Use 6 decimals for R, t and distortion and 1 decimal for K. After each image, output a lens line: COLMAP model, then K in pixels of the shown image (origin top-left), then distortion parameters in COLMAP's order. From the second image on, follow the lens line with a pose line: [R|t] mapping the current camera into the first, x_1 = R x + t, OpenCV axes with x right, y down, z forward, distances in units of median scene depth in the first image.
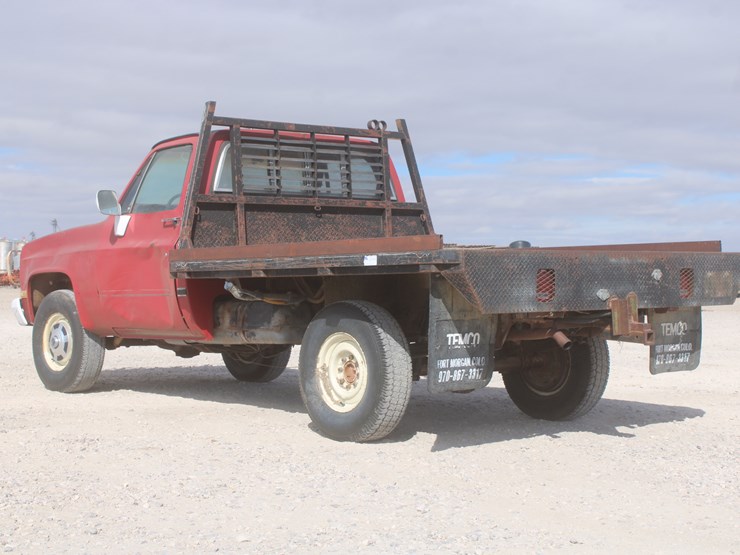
lens RADIAL K [[1265.0, 0, 382.3], [0, 1265.0, 296.1], [0, 0, 1]] dist [-0.032234, 0.000000]
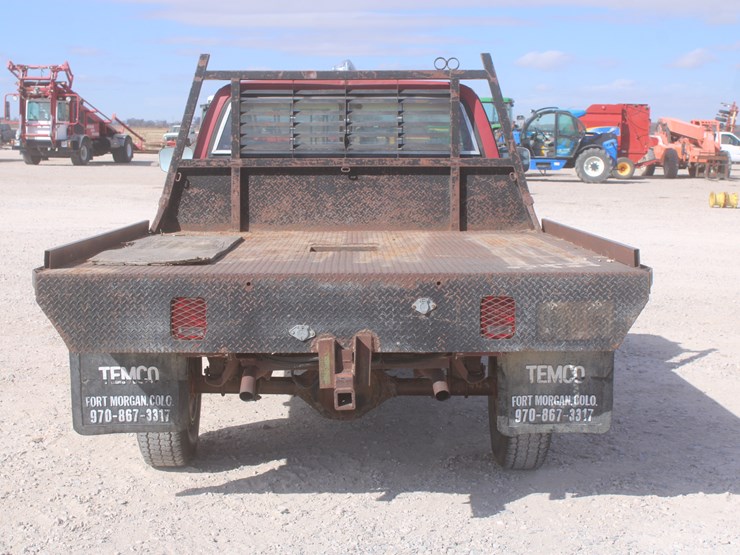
lens RADIAL K [[1265.0, 0, 389.1], [0, 1265.0, 281.9], [0, 0, 1]] dist [-0.032234, 0.000000]
pose [[0.769535, 0.076727, -0.633979, 0.549817], [-0.016811, 0.994846, 0.099996, -0.084934], [0.638383, -0.066292, 0.766858, 0.383486]]
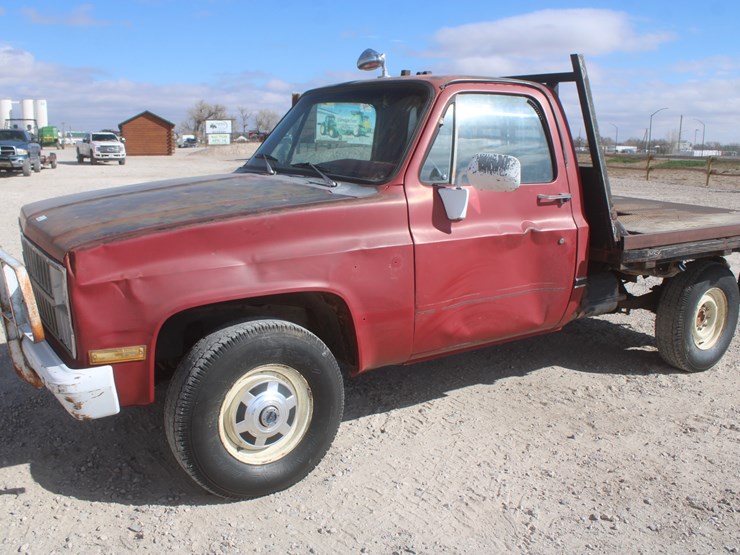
lens RADIAL K [[686.2, 0, 369.0], [0, 686.2, 276.3], [0, 0, 1]] dist [-0.120143, 0.000000]
pose [[0.153275, -0.195296, 0.968693, -0.619382], [-0.001159, 0.980240, 0.197807, -0.096839], [-0.988183, -0.031442, 0.150020, 1.066776]]
